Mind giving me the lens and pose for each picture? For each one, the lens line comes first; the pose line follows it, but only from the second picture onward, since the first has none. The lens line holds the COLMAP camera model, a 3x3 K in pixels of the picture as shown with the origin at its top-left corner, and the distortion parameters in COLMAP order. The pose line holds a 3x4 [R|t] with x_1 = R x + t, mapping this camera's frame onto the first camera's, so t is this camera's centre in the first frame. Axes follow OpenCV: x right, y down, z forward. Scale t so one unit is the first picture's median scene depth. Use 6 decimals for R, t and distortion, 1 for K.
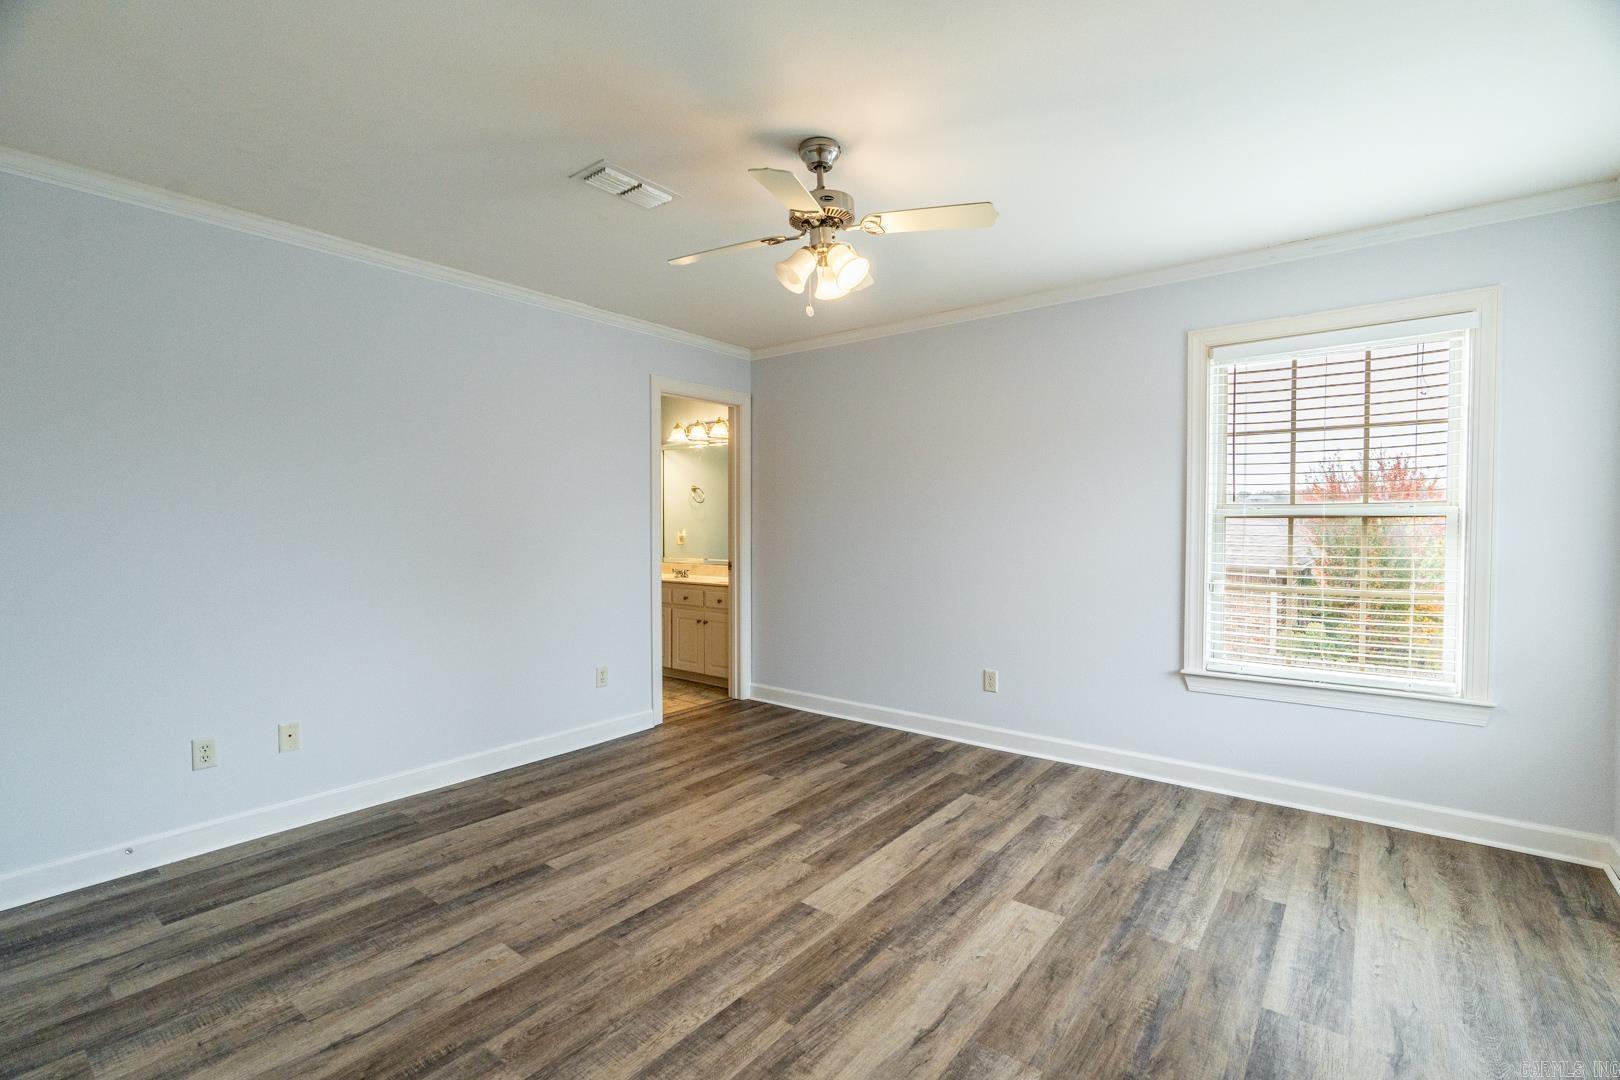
lens RADIAL K [[738.2, 0, 806.7], [0, 738.2, 539.3], [0, 0, 1]] dist [-0.000636, -0.000924]
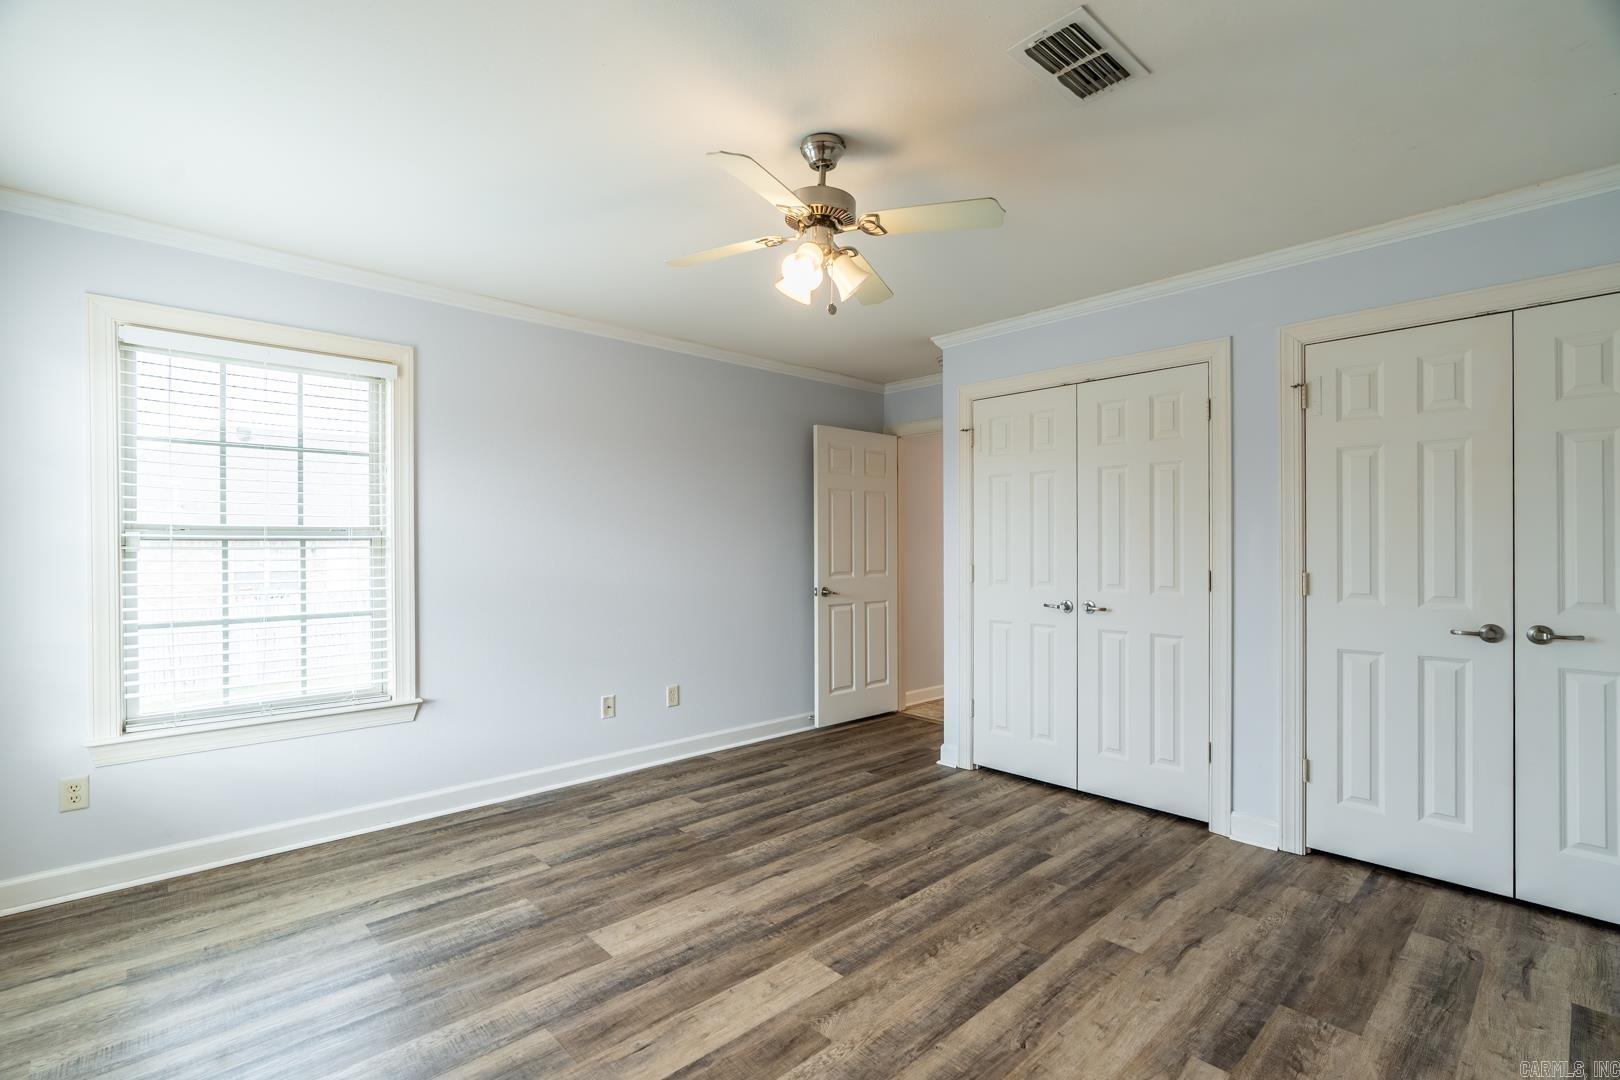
lens RADIAL K [[738.2, 0, 804.0], [0, 738.2, 539.9], [0, 0, 1]] dist [-0.000636, -0.000924]
pose [[-0.987803, 0.002232, 0.155691, -0.110430], [0.004928, 0.999844, 0.016934, -0.048309], [-0.155629, 0.017495, -0.987661, 2.068504]]
